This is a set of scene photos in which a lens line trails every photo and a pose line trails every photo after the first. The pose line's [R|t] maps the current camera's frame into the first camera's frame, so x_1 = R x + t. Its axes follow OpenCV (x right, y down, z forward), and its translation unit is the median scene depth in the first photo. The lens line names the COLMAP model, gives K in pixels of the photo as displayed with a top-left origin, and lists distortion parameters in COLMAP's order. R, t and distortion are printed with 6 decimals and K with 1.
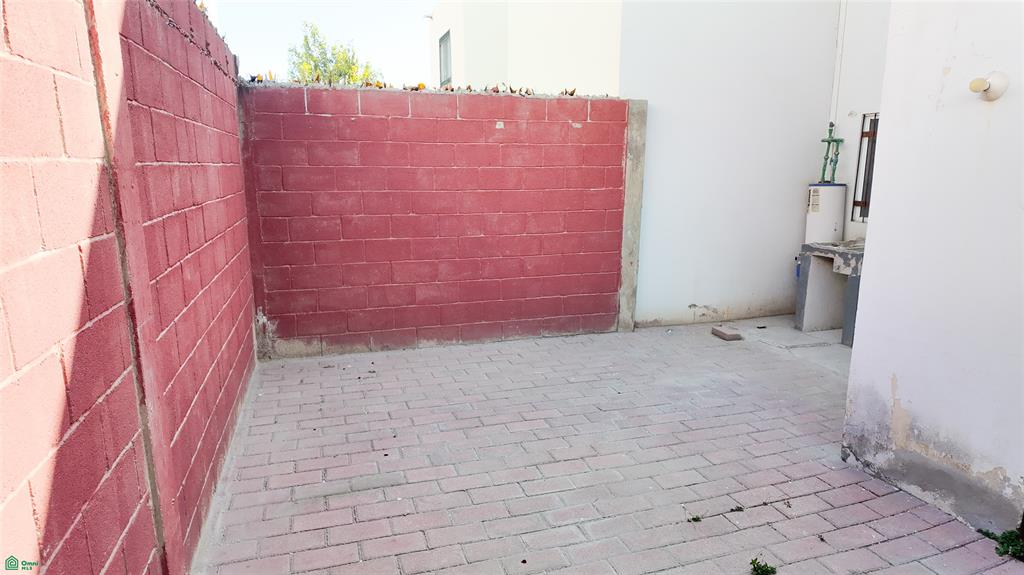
lens RADIAL K [[599.5, 0, 514.5], [0, 599.5, 288.5], [0, 0, 1]] dist [0.031260, -0.006401]
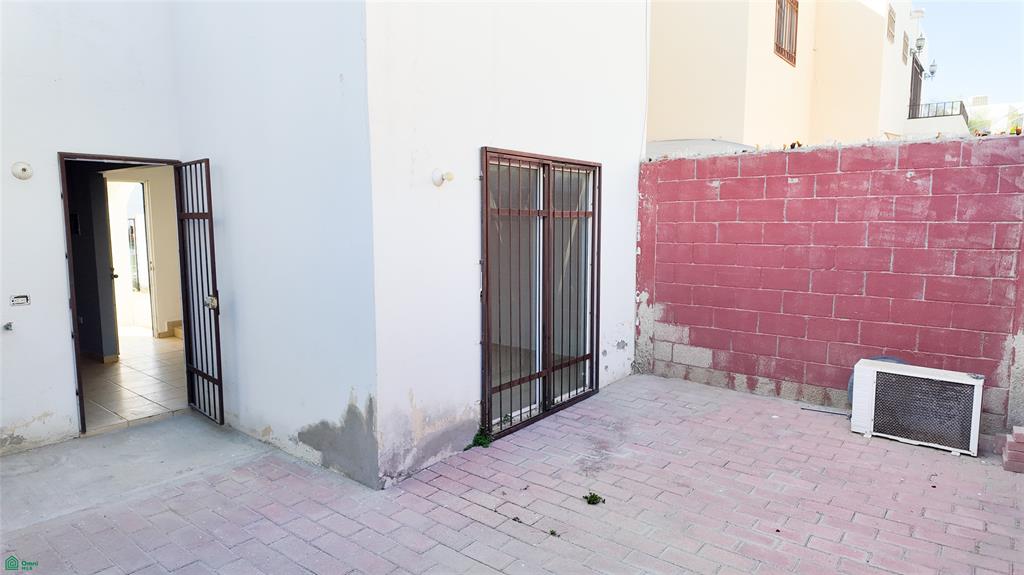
lens RADIAL K [[599.5, 0, 514.1], [0, 599.5, 283.3], [0, 0, 1]] dist [0.031260, -0.006401]
pose [[-0.547788, -0.089293, 0.831839, -0.517119], [0.170176, 0.961609, 0.215288, -0.301911], [-0.819127, 0.259491, -0.511562, 1.396481]]
